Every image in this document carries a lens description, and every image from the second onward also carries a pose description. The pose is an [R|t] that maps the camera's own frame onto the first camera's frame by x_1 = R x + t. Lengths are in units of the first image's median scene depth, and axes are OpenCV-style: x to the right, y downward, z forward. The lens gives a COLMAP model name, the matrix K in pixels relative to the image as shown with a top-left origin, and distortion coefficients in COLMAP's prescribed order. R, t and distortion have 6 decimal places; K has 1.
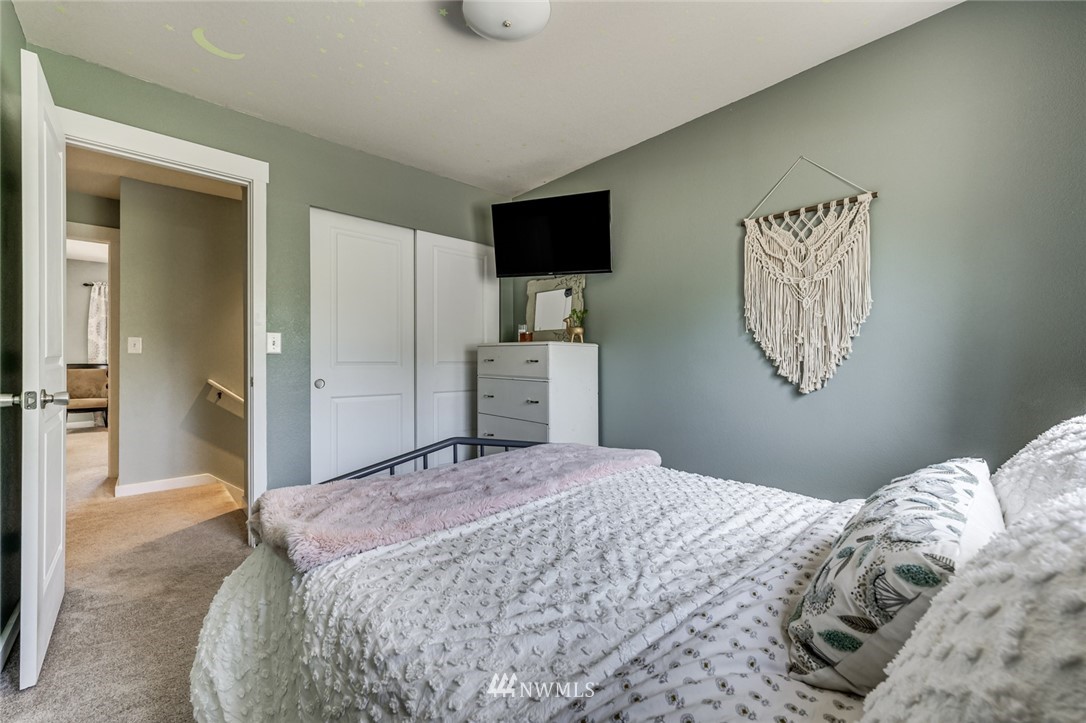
lens RADIAL K [[433.0, 0, 538.4], [0, 433.0, 363.7], [0, 0, 1]] dist [-0.000470, -0.000034]
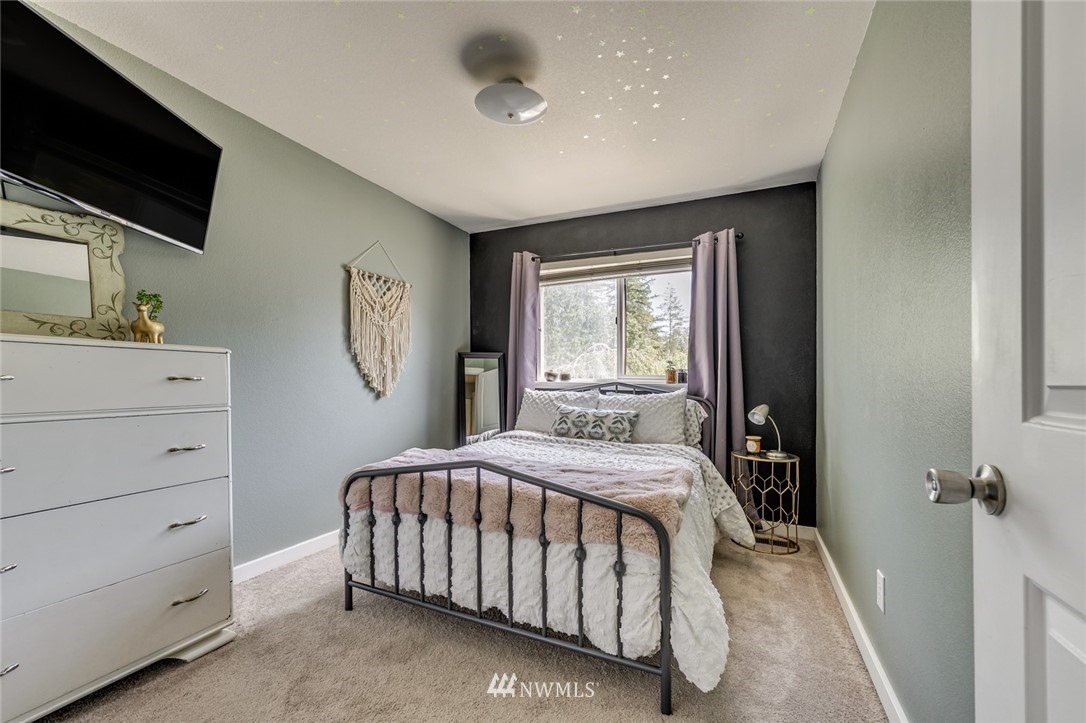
lens RADIAL K [[433.0, 0, 538.4], [0, 433.0, 363.7], [0, 0, 1]] dist [-0.000470, -0.000034]
pose [[-0.382002, 0.017886, 0.923988, -0.987987], [0.000267, 0.999815, -0.019244, -0.019694], [-0.924161, -0.007105, -0.381936, 1.048319]]
